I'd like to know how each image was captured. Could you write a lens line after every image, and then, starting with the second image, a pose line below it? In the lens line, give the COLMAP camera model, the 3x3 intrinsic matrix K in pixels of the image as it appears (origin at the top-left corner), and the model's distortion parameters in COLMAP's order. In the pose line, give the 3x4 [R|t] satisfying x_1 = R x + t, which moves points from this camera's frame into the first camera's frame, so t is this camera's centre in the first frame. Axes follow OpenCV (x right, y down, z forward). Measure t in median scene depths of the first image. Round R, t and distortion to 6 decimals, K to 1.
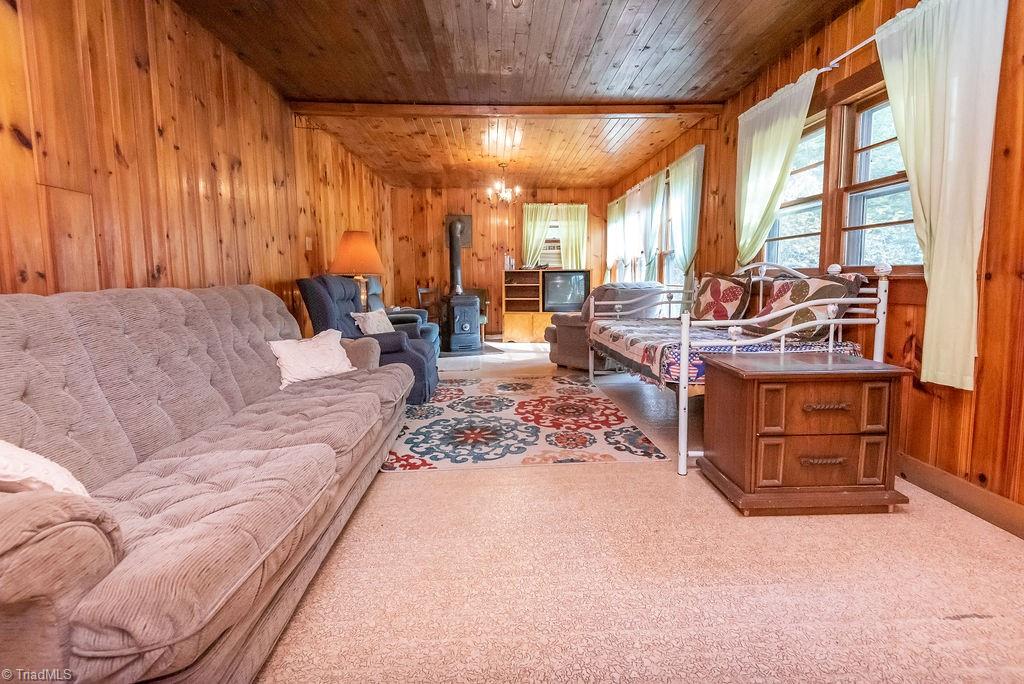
lens RADIAL K [[472.8, 0, 511.7], [0, 472.8, 320.5], [0, 0, 1]] dist [0.027563, -0.020723]
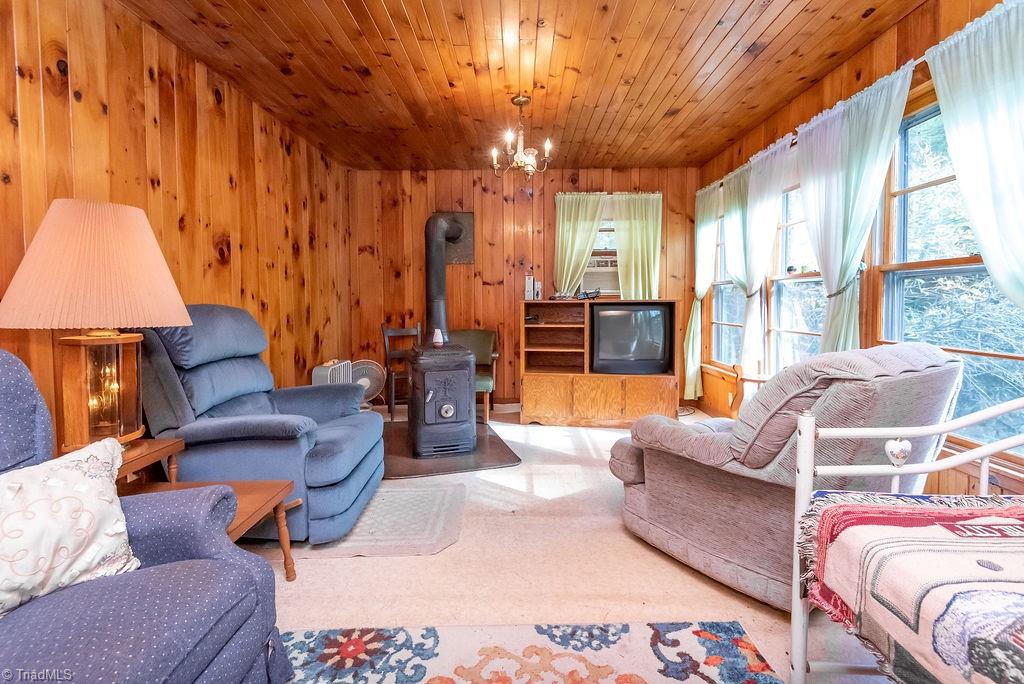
lens RADIAL K [[472.8, 0, 511.7], [0, 472.8, 320.5], [0, 0, 1]] dist [0.027563, -0.020723]
pose [[0.998234, 0.006523, -0.059048, 0.003744], [-0.009451, 0.998732, -0.049450, -0.049733], [0.058650, 0.049920, 0.997030, 0.391227]]
